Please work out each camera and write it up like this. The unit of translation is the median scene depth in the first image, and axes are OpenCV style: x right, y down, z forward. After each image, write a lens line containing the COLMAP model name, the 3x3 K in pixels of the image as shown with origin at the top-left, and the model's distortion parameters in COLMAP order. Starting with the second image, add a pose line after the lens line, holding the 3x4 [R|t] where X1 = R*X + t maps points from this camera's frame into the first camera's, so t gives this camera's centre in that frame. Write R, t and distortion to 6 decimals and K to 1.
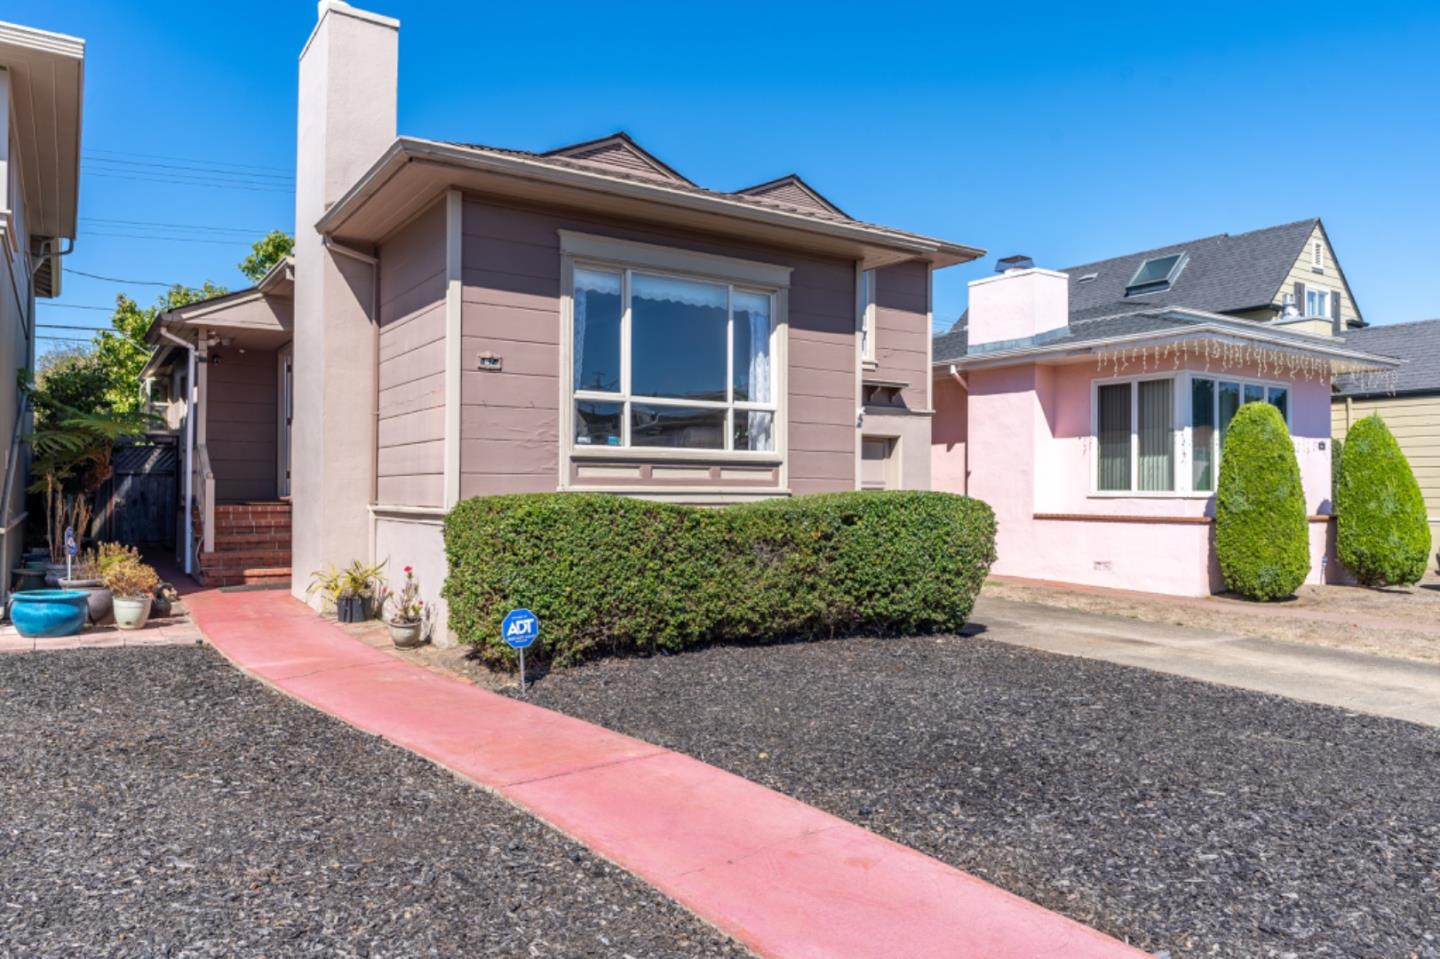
lens RADIAL K [[975.2, 0, 720.0], [0, 975.2, 479.5], [0, 0, 1]] dist [-0.002393, -0.002585]
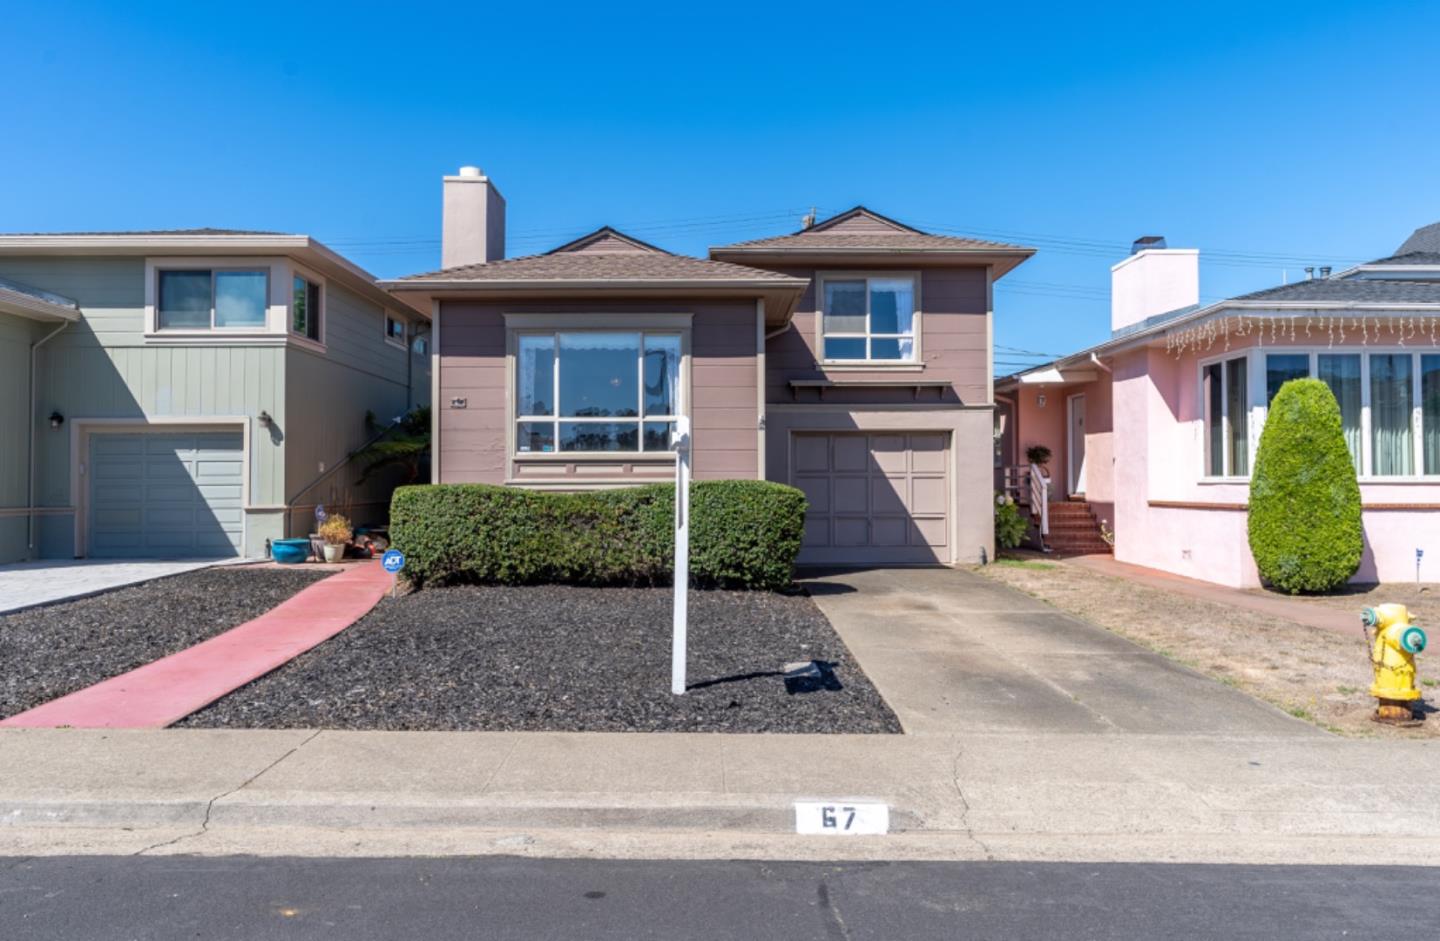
lens RADIAL K [[1008.7, 0, 720.0], [0, 1008.7, 470.5], [0, 0, 1]] dist [-0.000801, 0.000459]
pose [[0.841047, -0.015951, -0.540728, 0.934390], [0.015581, 0.999865, -0.005260, 0.006091], [0.540738, -0.004001, 0.841181, -0.152446]]
